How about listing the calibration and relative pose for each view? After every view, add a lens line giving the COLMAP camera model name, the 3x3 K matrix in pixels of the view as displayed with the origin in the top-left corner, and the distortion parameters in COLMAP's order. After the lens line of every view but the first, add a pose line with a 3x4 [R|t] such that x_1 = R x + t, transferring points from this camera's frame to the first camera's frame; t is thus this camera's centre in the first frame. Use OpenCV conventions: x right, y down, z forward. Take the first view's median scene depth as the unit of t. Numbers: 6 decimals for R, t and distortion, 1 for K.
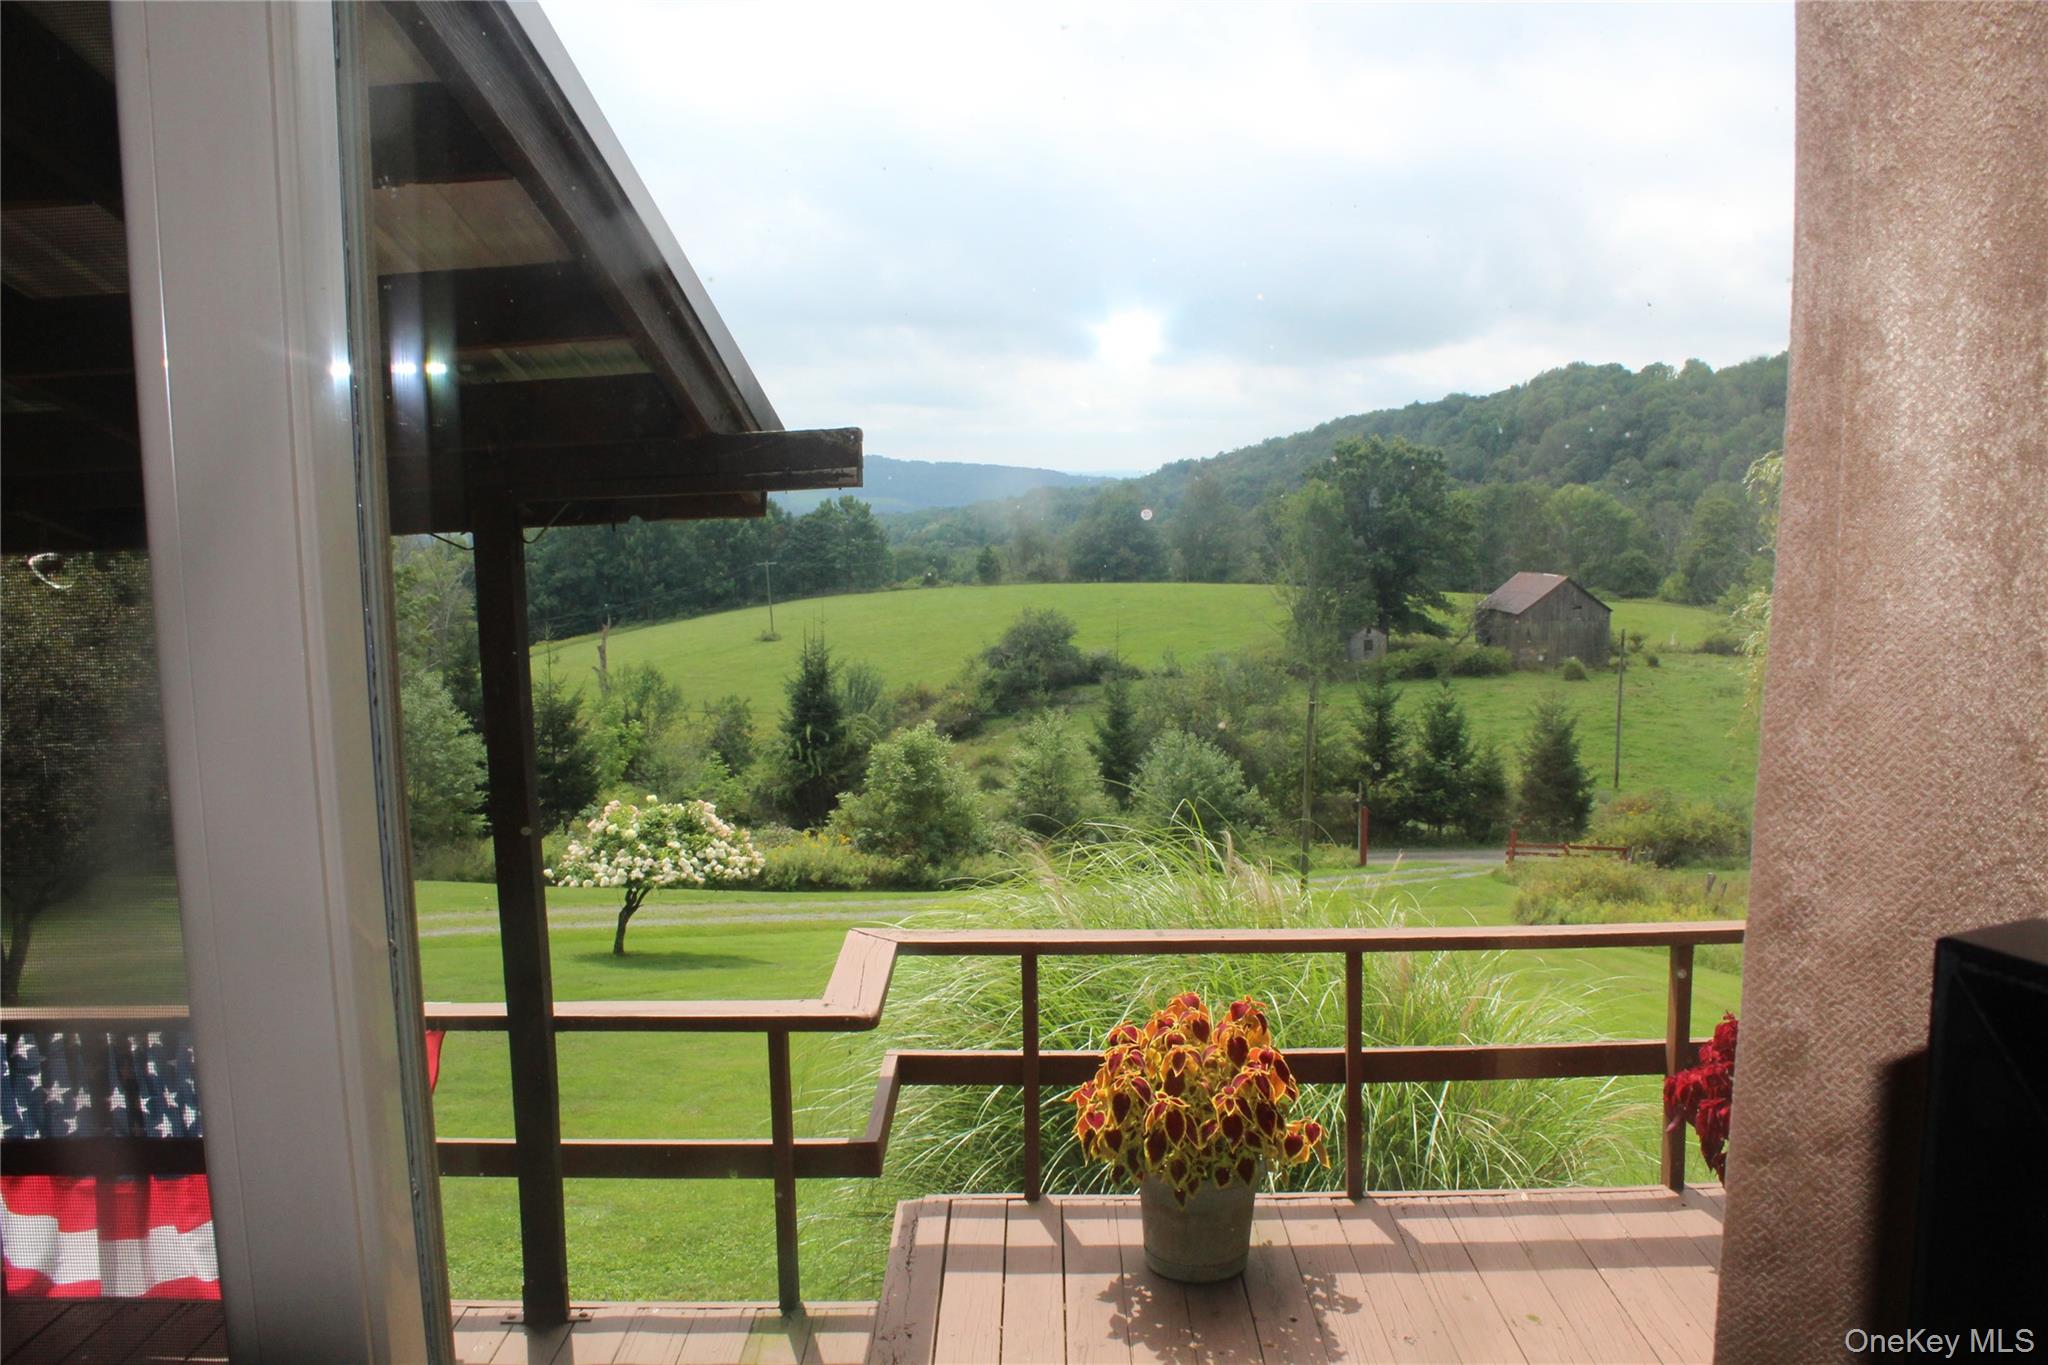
lens RADIAL K [[1706.0, 0, 1023.6], [0, 1706.0, 696.6], [0, 0, 1]] dist [-0.165023, 0.149605]
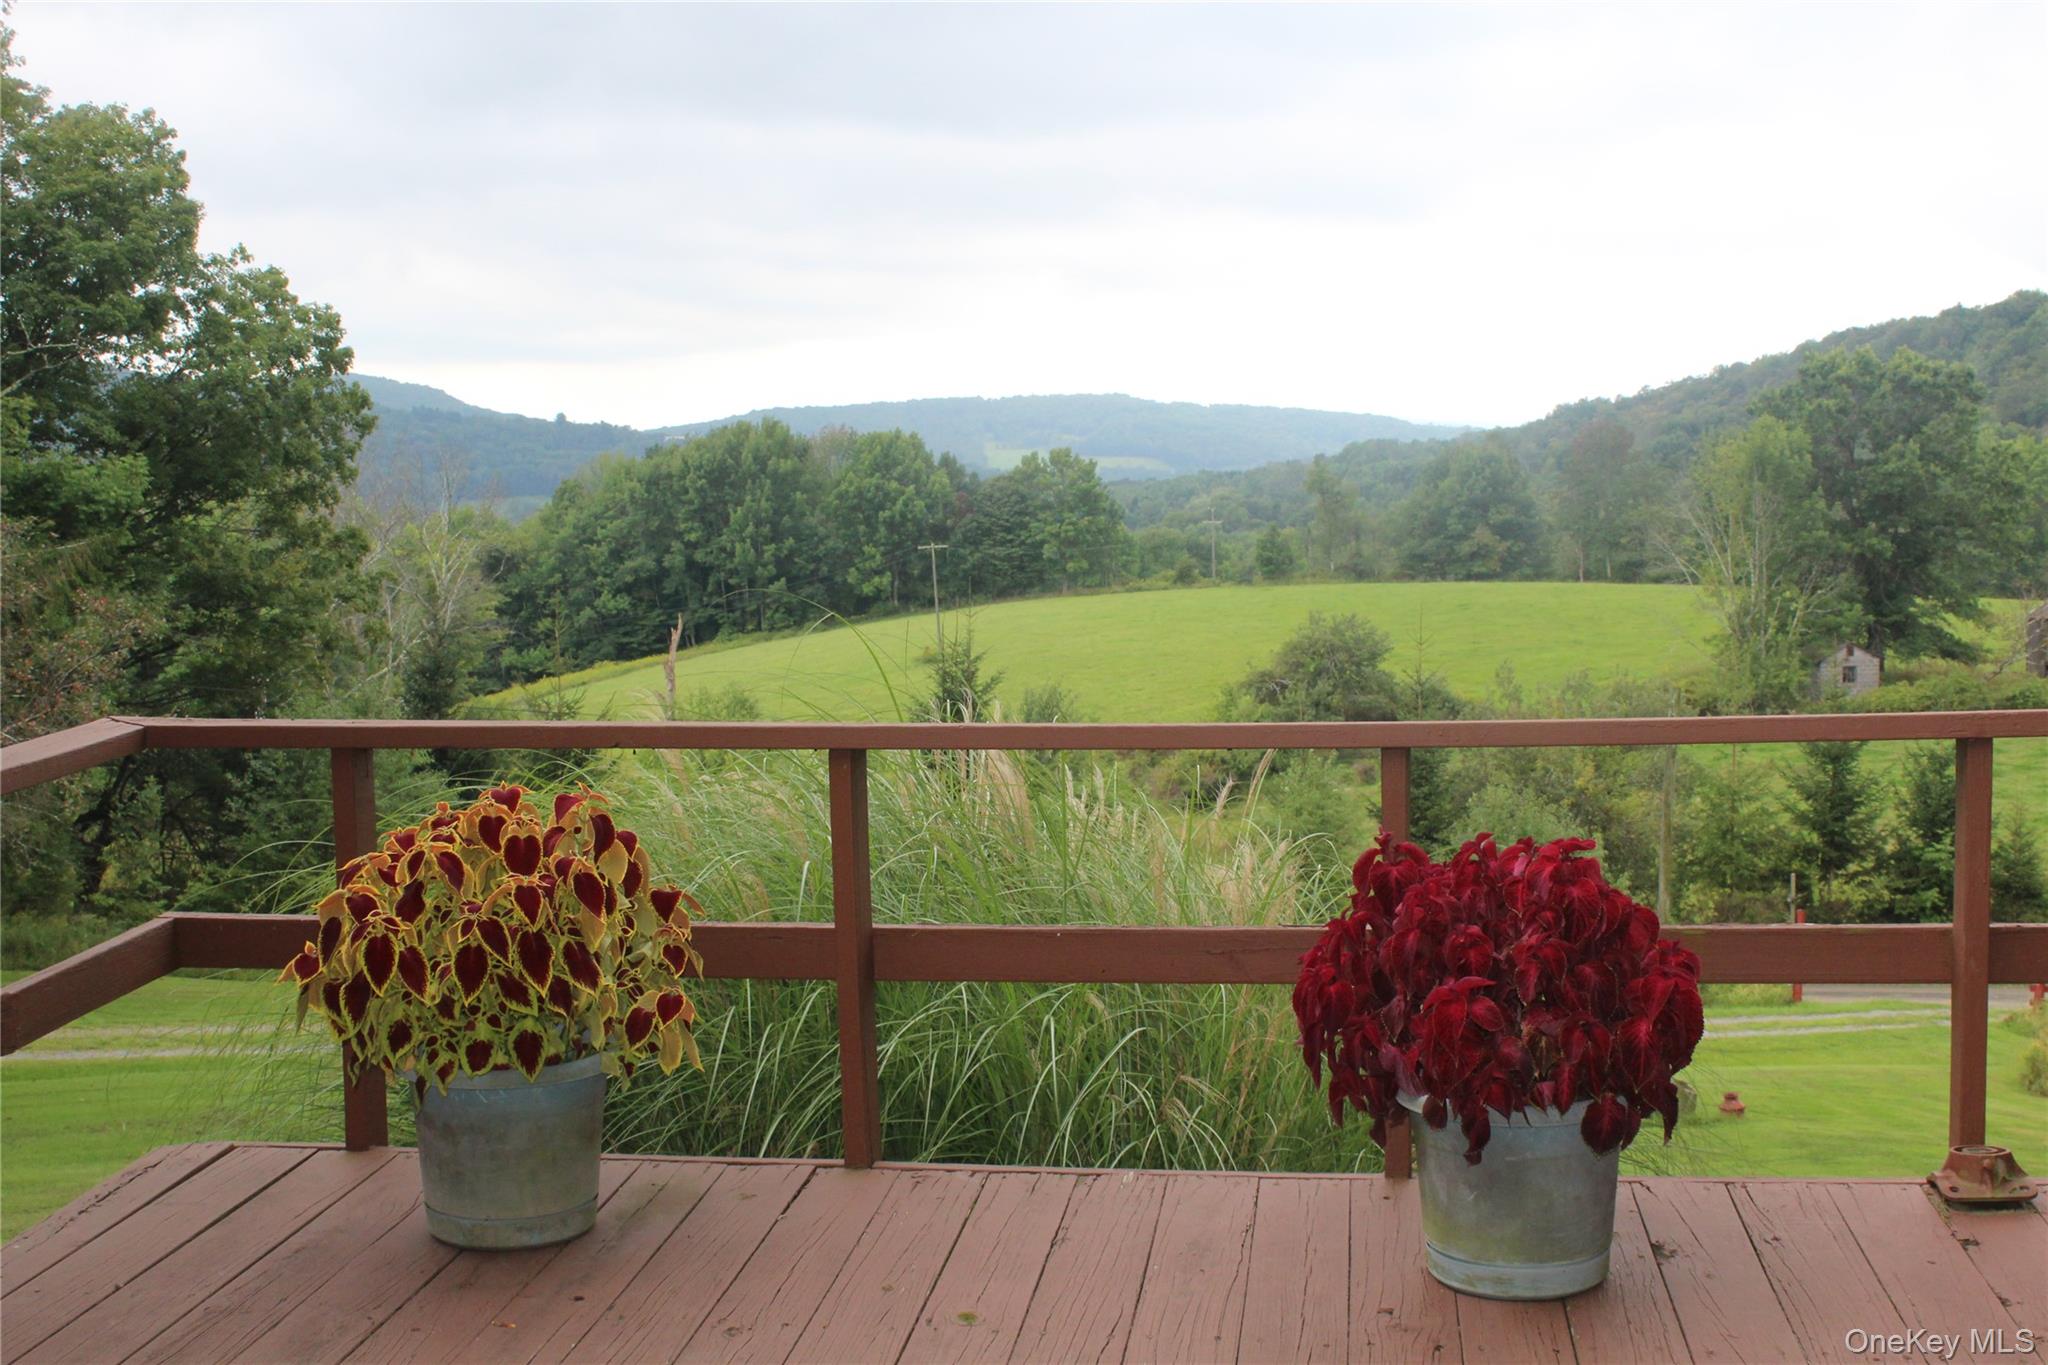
lens RADIAL K [[2584.7, 0, 1024.0], [0, 2584.7, 682.5], [0, 0, 1]] dist [-0.098397, 0.215088]
pose [[0.992466, 0.010770, -0.122046, 0.008313], [-0.014372, 0.999485, -0.028675, 0.003334], [0.121674, 0.030213, 0.992110, 0.001606]]
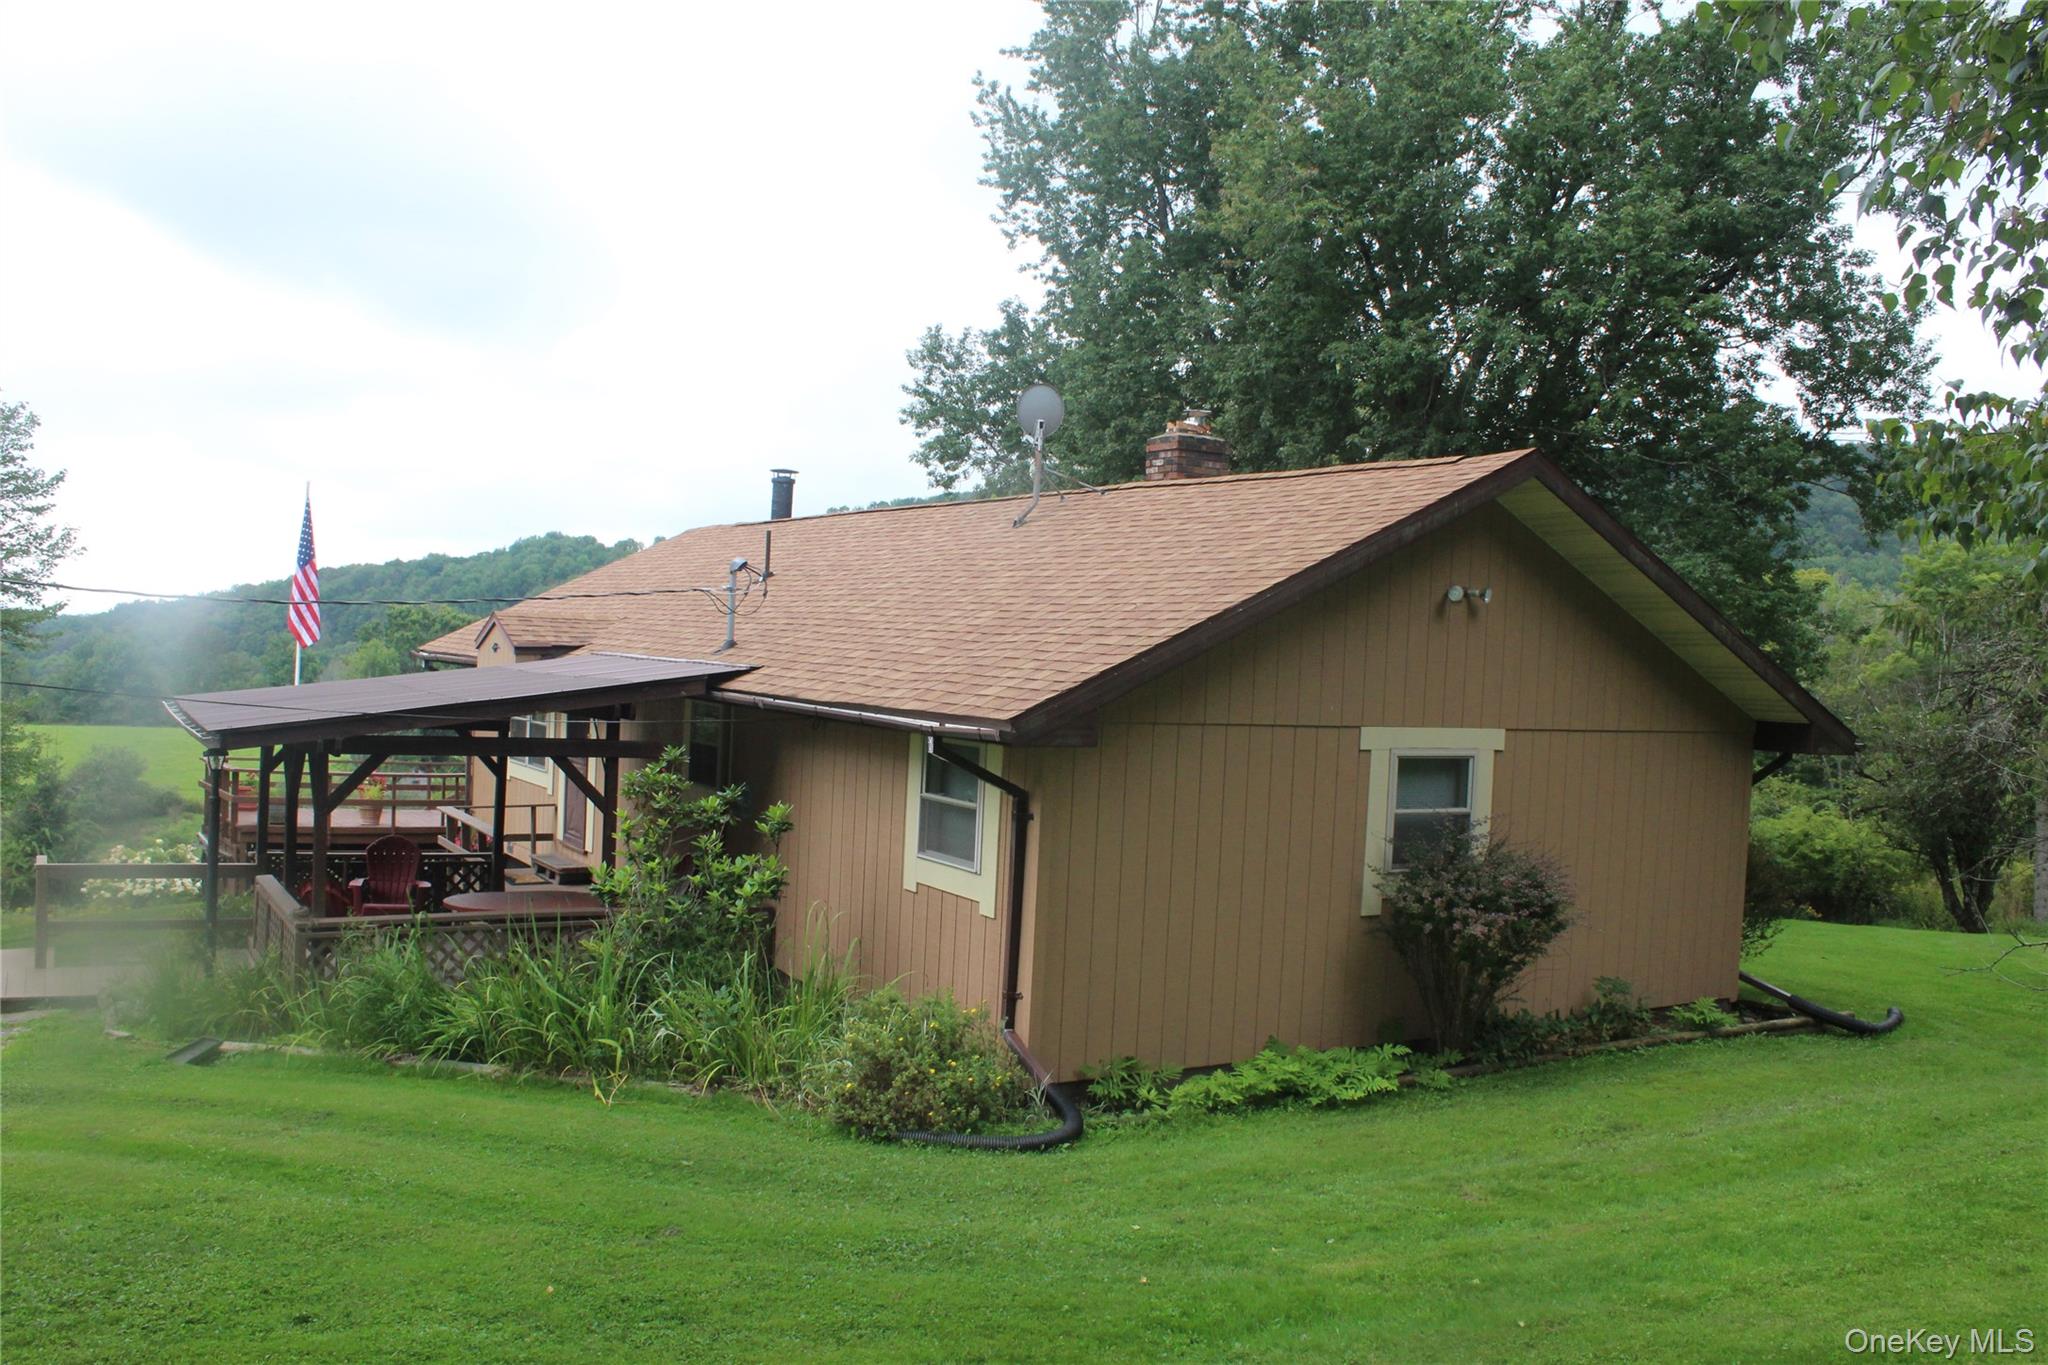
lens RADIAL K [[1706.0, 0, 1023.6], [0, 1706.0, 696.6], [0, 0, 1]] dist [-0.165023, 0.149605]
pose [[0.825055, 0.045177, 0.563244, -0.065718], [0.008336, 0.995717, -0.092076, 0.011342], [-0.564992, 0.080663, 0.821144, -0.110904]]
